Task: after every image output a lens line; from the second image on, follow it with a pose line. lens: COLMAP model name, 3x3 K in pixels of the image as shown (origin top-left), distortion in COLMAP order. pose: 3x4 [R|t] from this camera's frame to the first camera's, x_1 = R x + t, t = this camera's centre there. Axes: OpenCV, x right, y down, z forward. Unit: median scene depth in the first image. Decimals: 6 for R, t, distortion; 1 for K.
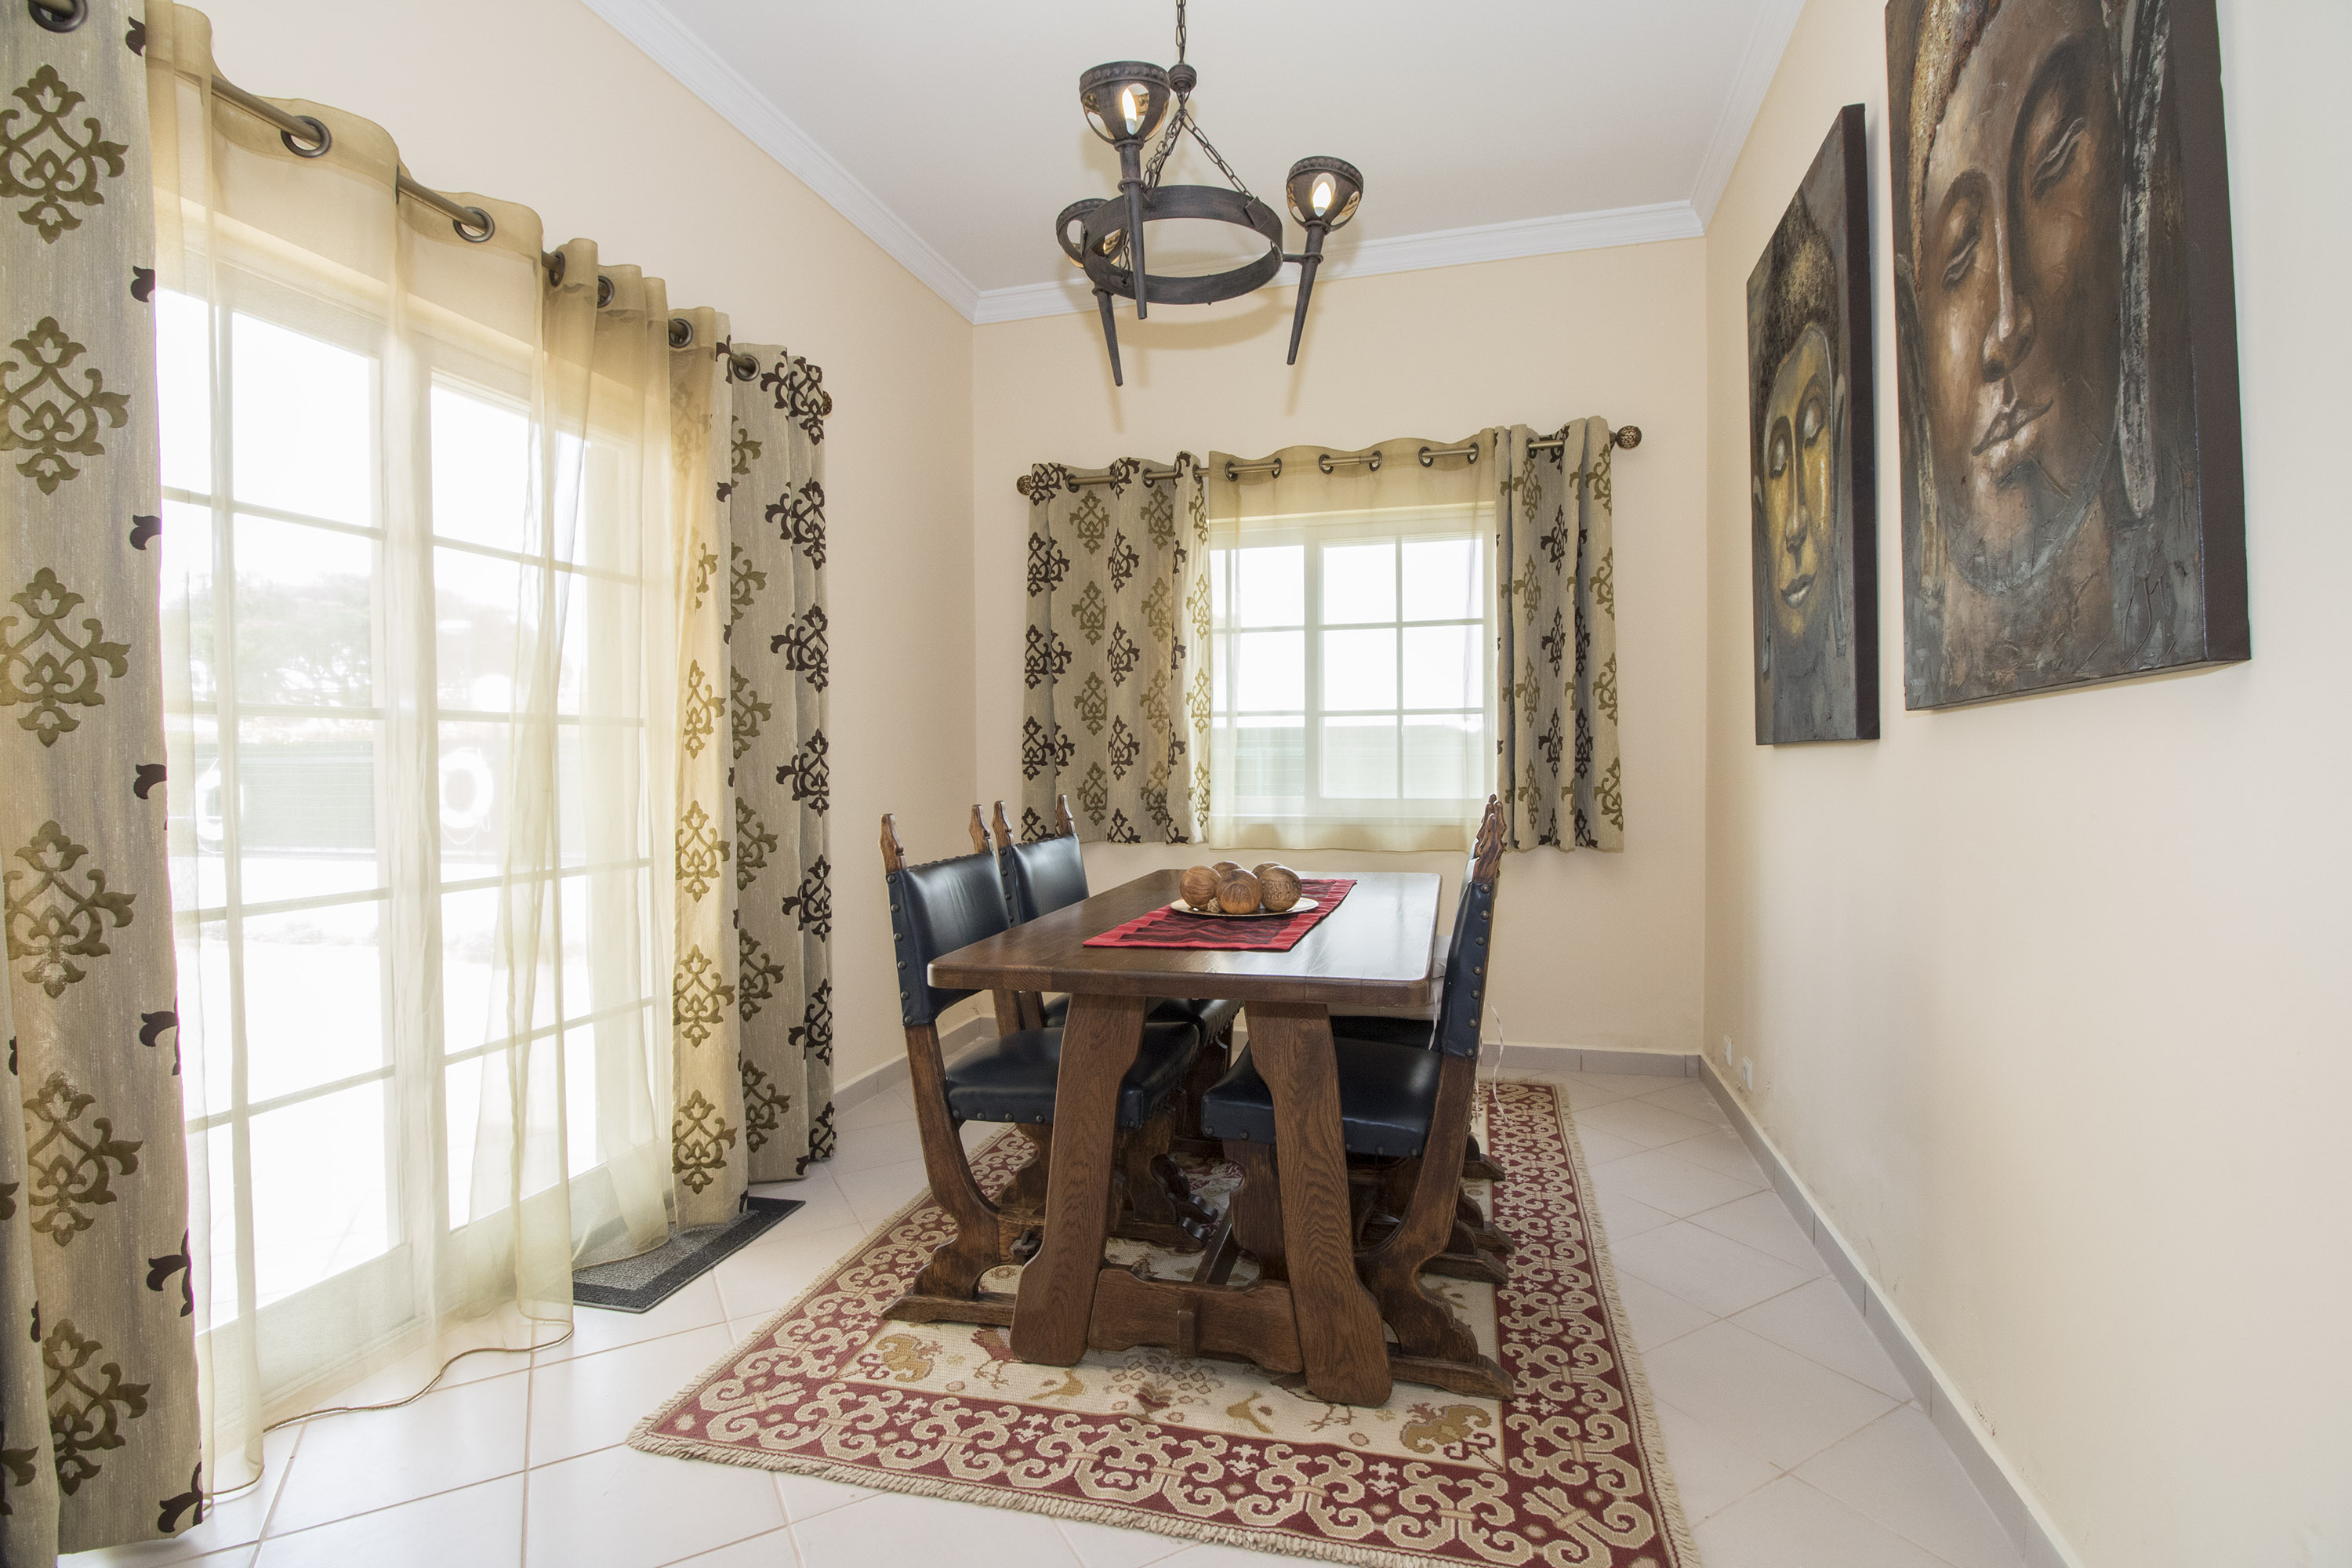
lens RADIAL K [[1094.1, 0, 1179.8], [0, 1094.1, 773.6], [0, 0, 1]] dist [-0.000817, -0.000171]
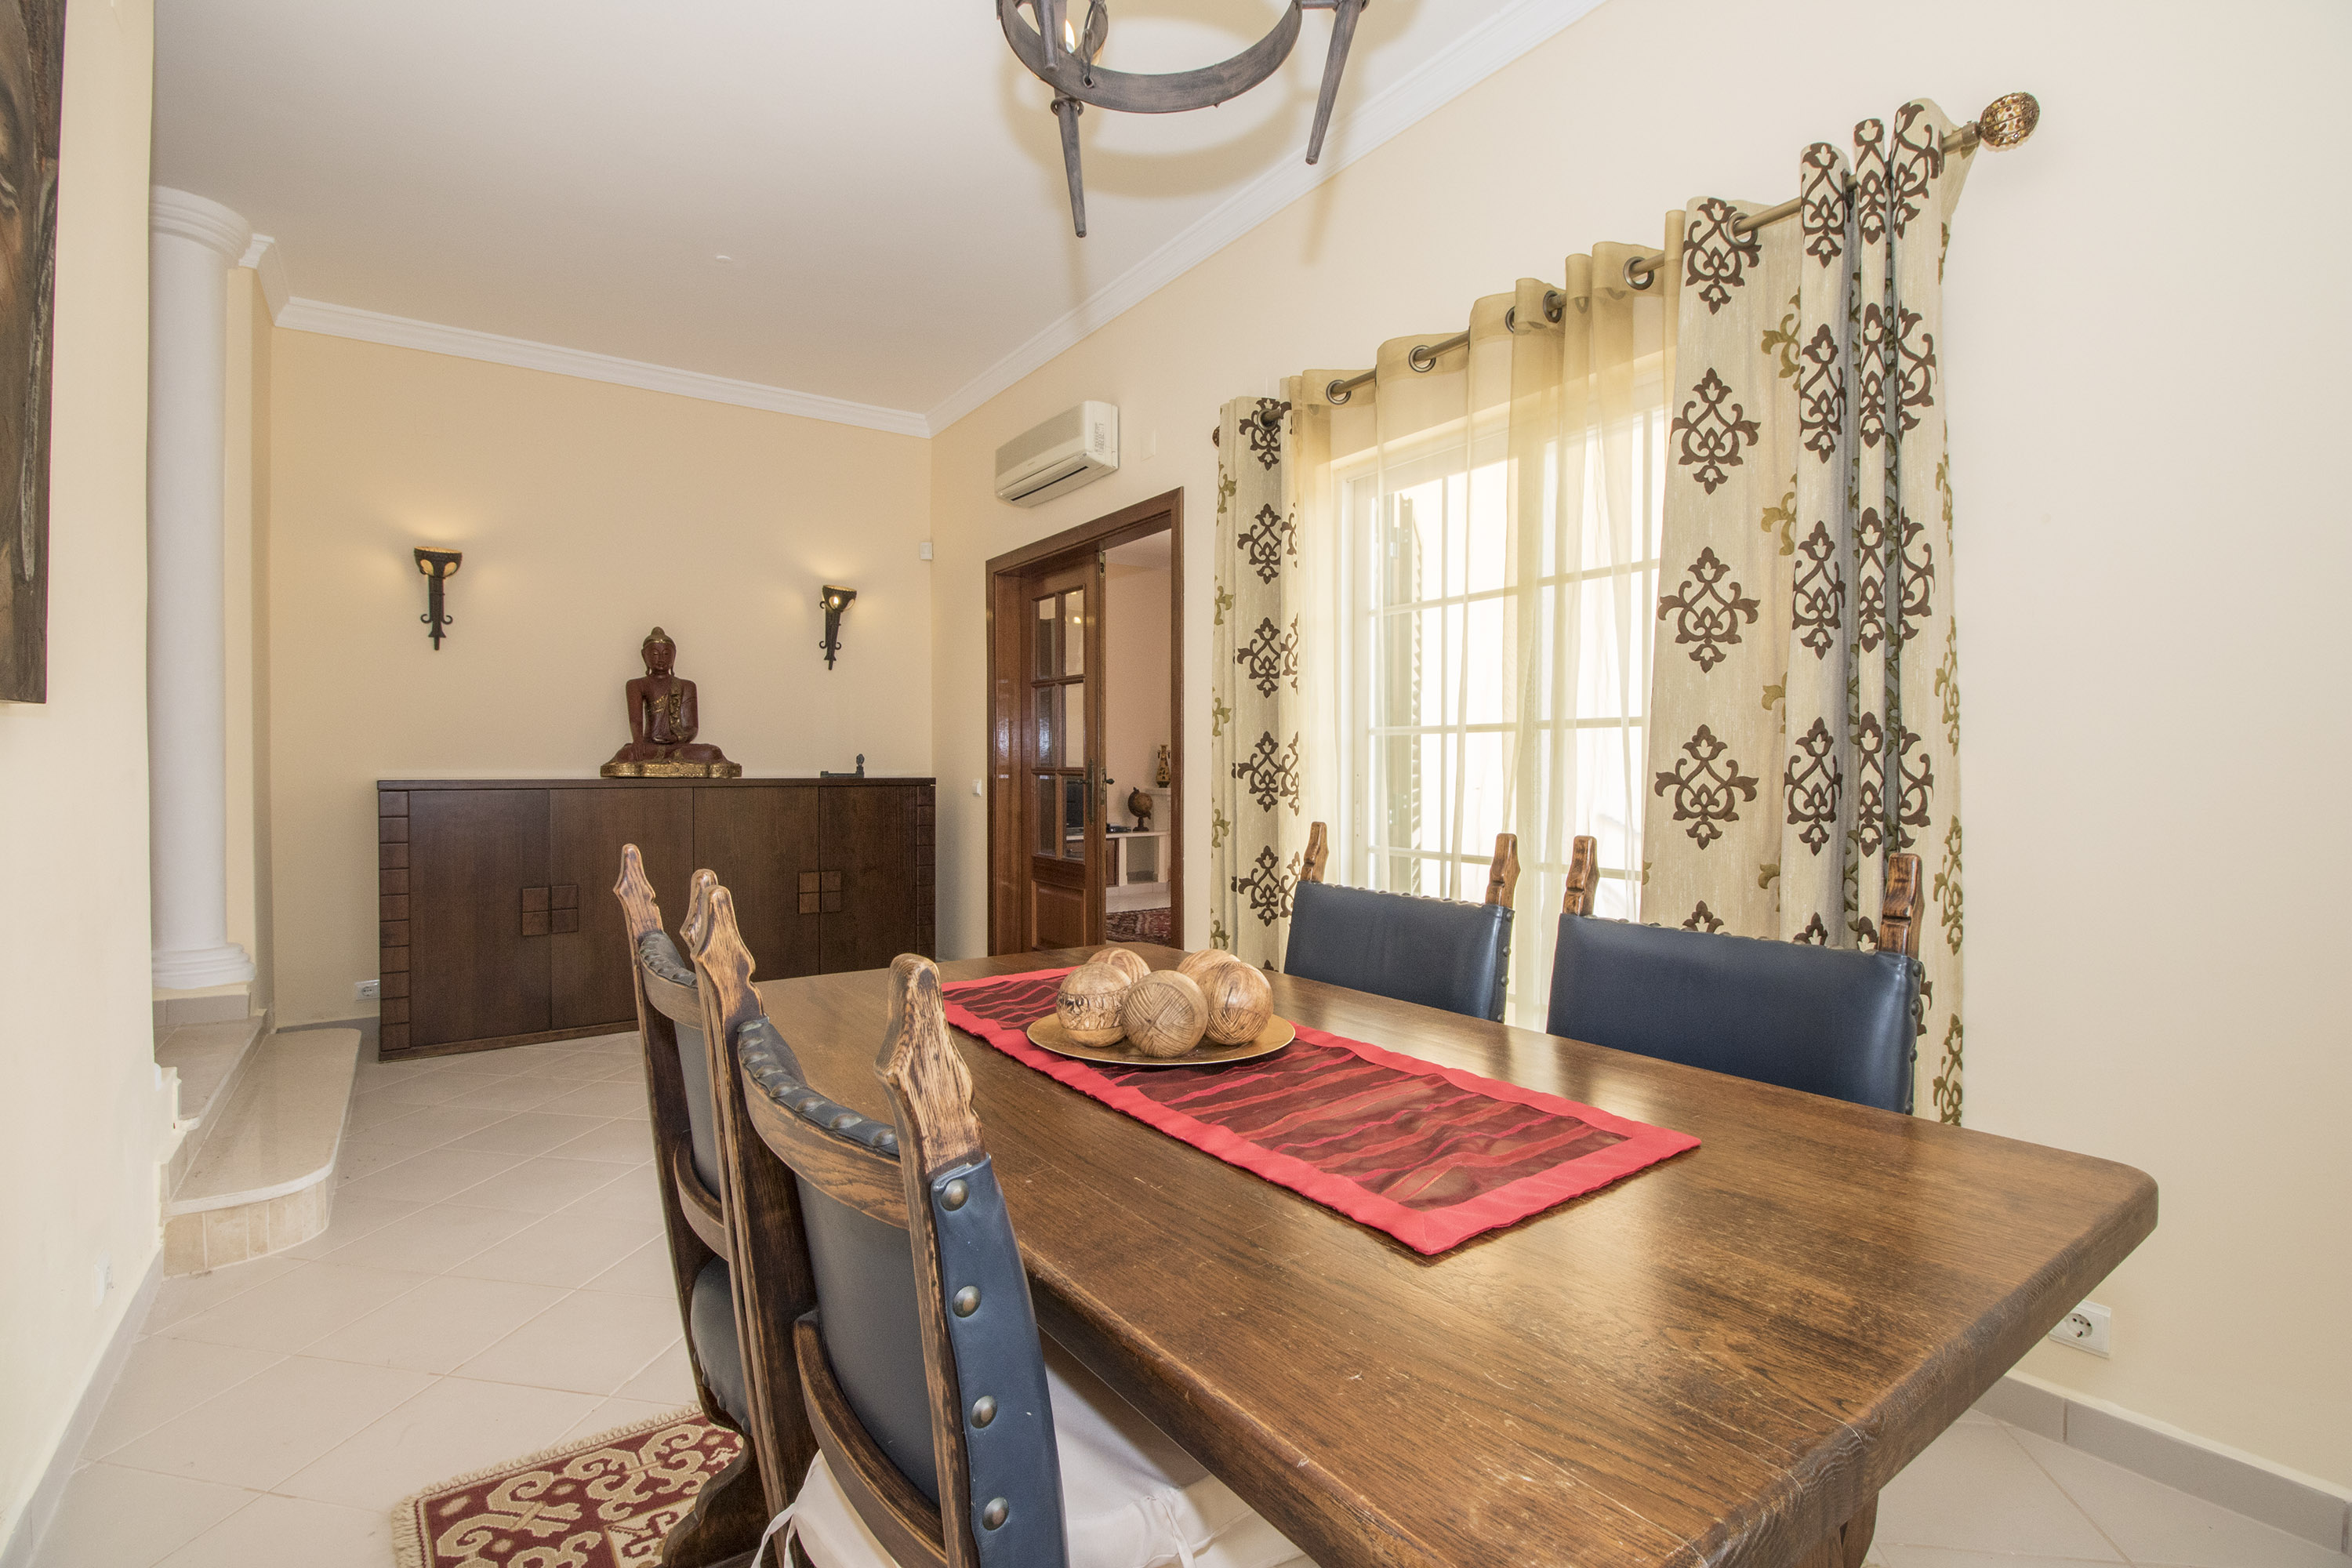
lens RADIAL K [[1094.1, 0, 1179.1], [0, 1094.1, 778.9], [0, 0, 1]] dist [-0.000817, -0.000171]
pose [[-0.632068, 0.017402, -0.774717, 0.717575], [-0.004575, 0.999647, 0.026187, -0.034911], [0.774899, 0.020096, -0.631765, 2.005725]]
